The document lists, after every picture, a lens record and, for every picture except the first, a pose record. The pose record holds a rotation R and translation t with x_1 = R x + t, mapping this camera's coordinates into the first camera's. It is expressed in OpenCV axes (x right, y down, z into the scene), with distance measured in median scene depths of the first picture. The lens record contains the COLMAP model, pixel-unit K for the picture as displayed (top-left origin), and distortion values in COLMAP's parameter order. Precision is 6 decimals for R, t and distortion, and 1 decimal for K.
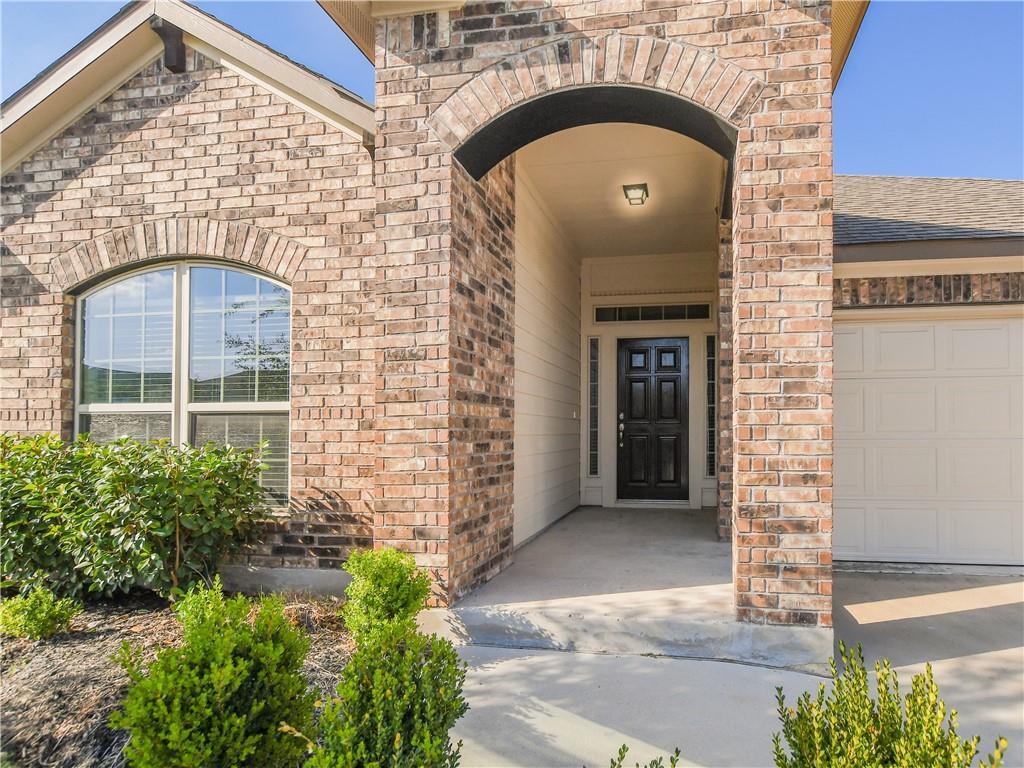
lens RADIAL K [[786.1, 0, 534.2], [0, 786.1, 417.2], [0, 0, 1]] dist [-0.005268, -0.004268]
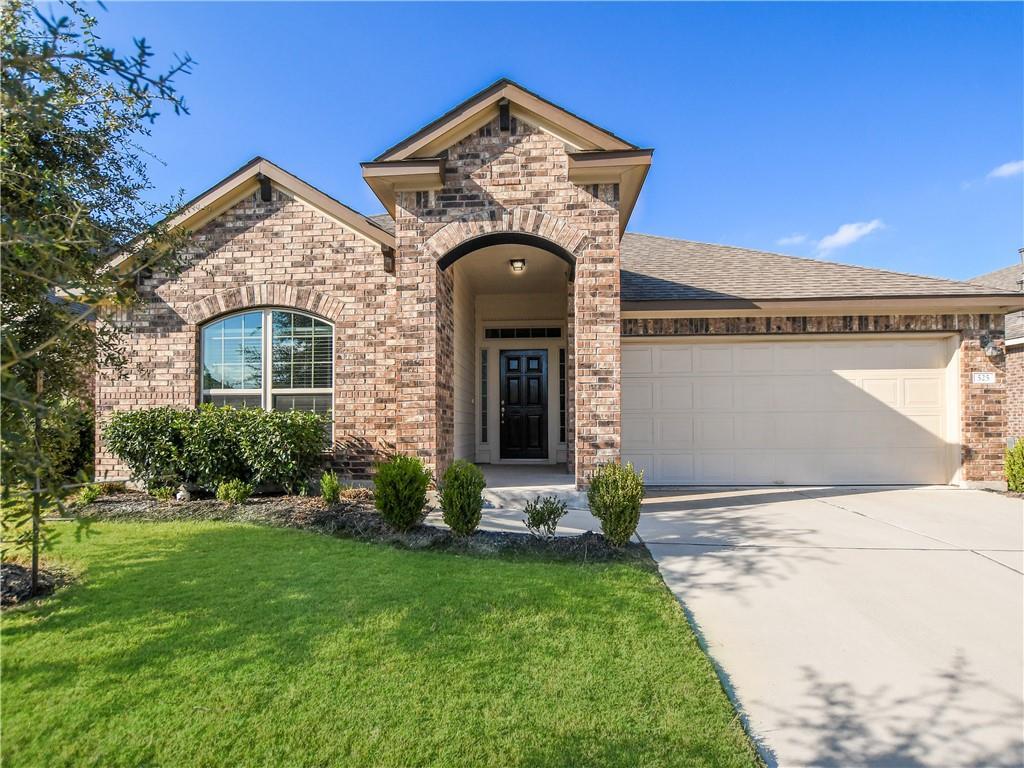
lens RADIAL K [[538.8, 0, 512.0], [0, 538.8, 384.0], [0, 0, 1]] dist [-0.021984, -0.001079]
pose [[0.991746, 0.003214, 0.128177, -0.066525], [0.001425, 0.999348, -0.036084, 0.016542], [-0.128209, 0.035969, 0.991095, -0.273662]]
